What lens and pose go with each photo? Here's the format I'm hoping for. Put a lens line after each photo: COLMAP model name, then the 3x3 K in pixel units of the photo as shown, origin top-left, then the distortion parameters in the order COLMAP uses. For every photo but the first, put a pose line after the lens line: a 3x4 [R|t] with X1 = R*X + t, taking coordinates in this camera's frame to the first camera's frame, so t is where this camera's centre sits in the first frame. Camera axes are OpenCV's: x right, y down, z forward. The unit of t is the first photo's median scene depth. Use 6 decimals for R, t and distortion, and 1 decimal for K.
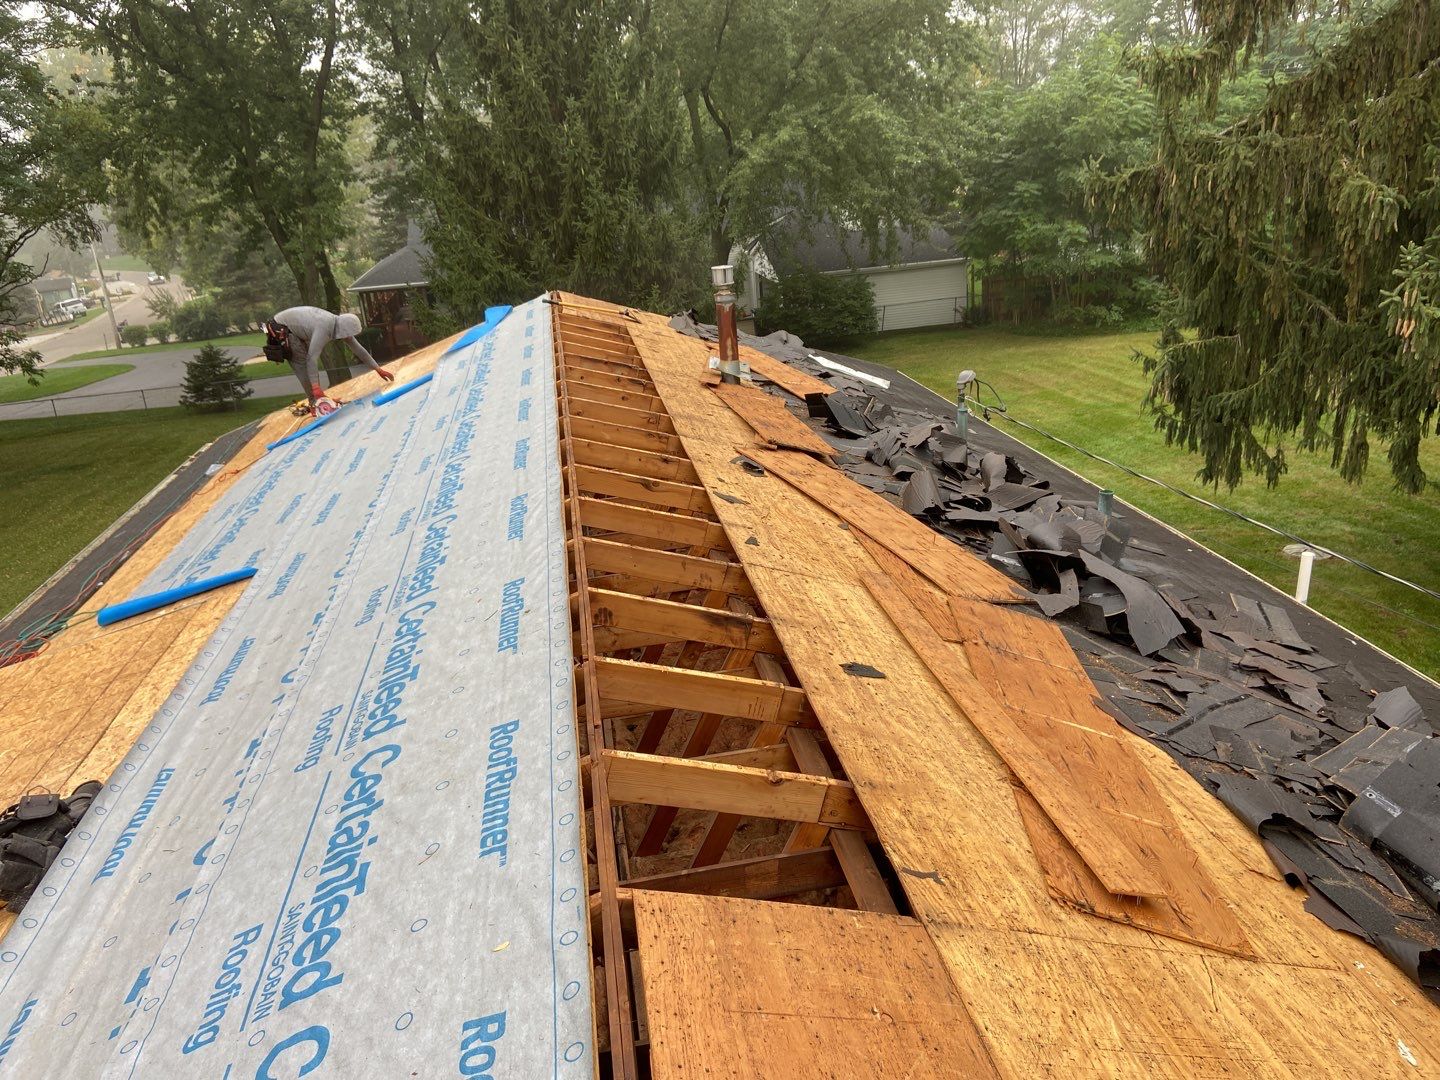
lens RADIAL K [[1069.9, 0, 716.4], [0, 1069.9, 525.2], [0, 0, 1]] dist [0.103673, -0.110348]
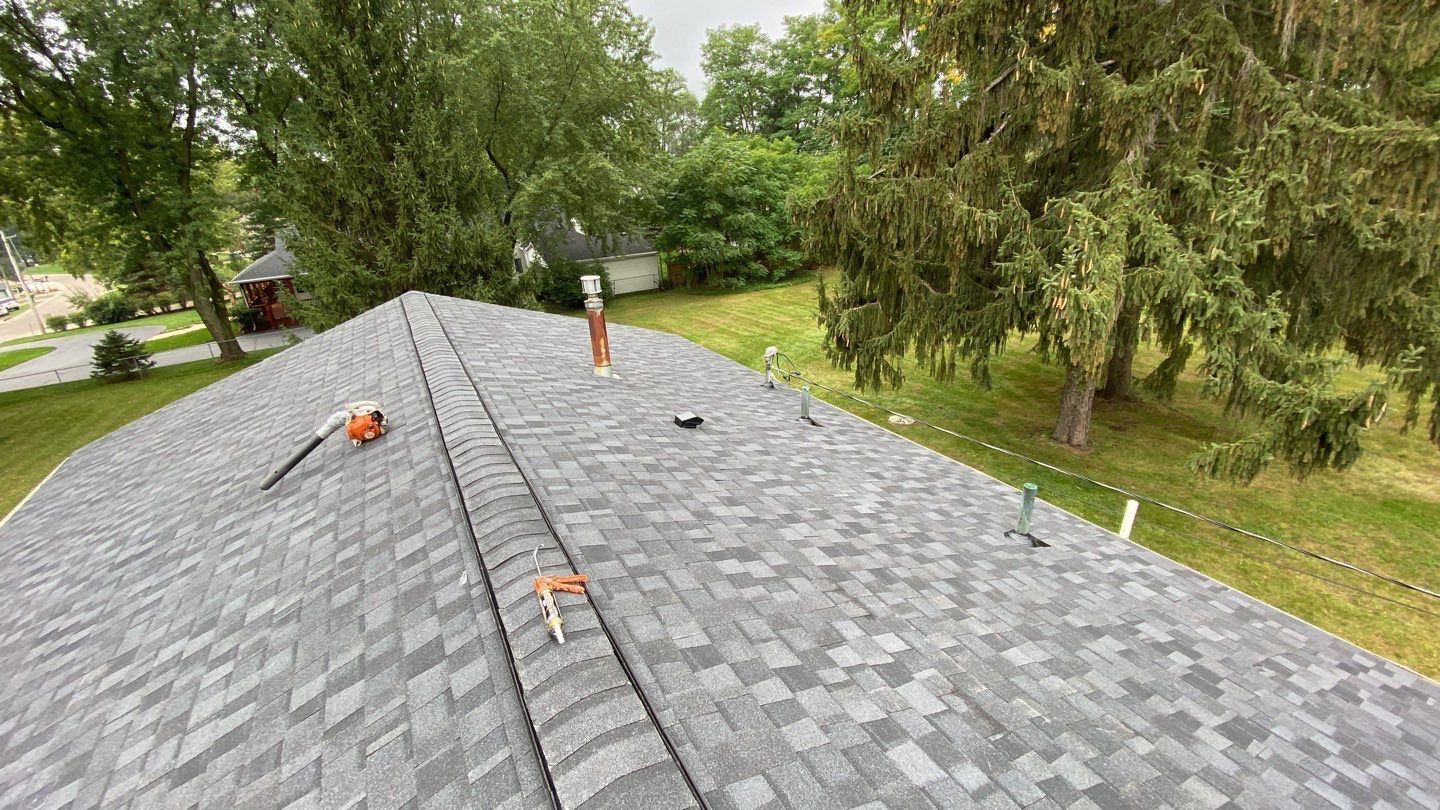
lens RADIAL K [[578.6, 0, 714.4], [0, 578.6, 407.8], [0, 0, 1]] dist [0.016437, -0.018887]
pose [[0.936375, -0.109311, 0.333546, -0.023899], [0.101320, 0.993996, 0.041318, -0.029885], [-0.336060, -0.004895, 0.941828, 0.100801]]
